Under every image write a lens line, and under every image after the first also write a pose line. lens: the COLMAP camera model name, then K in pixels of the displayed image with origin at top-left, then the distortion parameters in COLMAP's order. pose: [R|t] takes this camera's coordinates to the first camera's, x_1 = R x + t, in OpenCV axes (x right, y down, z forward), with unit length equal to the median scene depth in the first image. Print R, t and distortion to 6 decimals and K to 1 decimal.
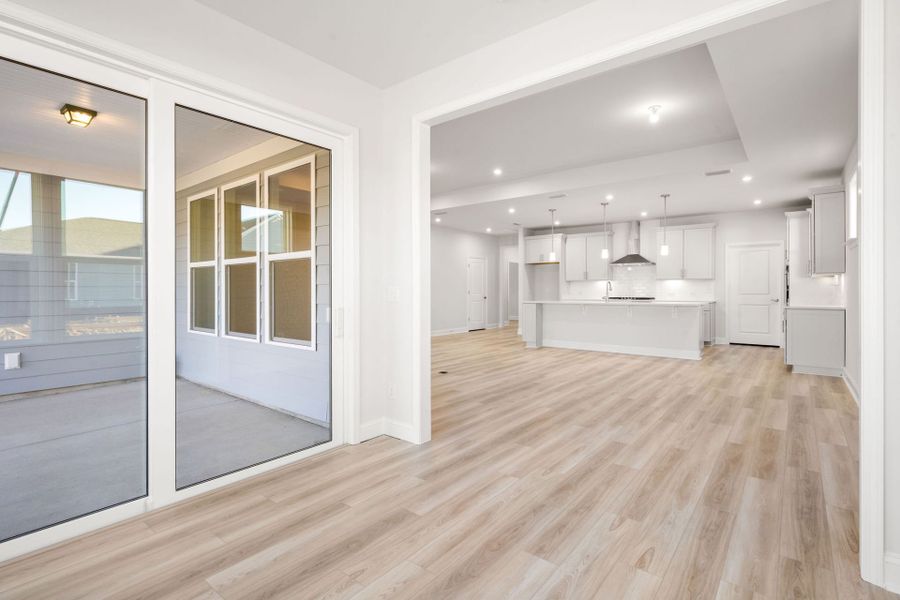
lens RADIAL K [[434.4, 0, 443.4], [0, 434.4, 309.5], [0, 0, 1]] dist [0.001937, 0.002078]
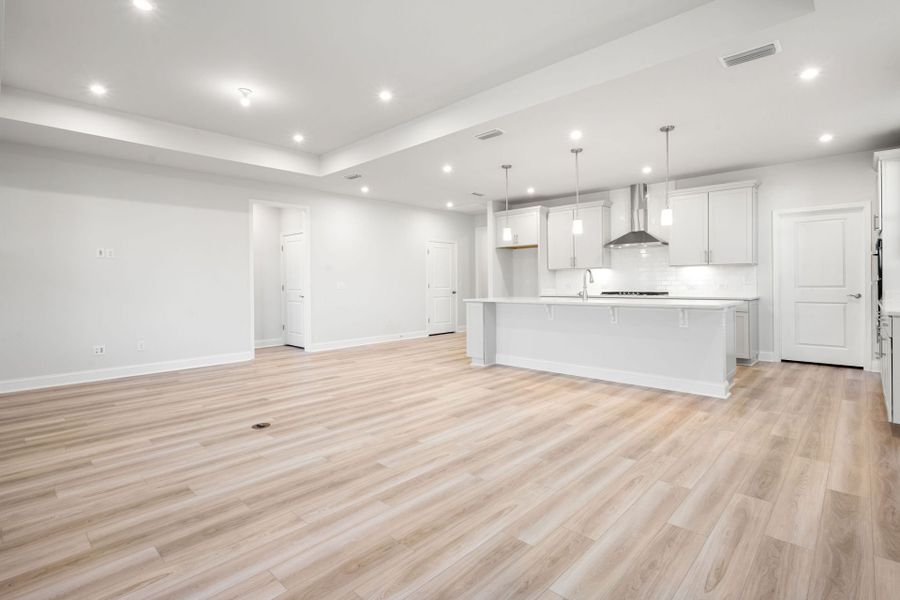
lens RADIAL K [[434.4, 0, 447.6], [0, 434.4, 299.6], [0, 0, 1]] dist [0.001937, 0.002078]
pose [[0.996849, -0.005695, -0.079122, 0.207282], [0.005276, 0.999971, -0.005507, -0.014464], [0.079151, 0.005072, 0.996850, 0.302841]]
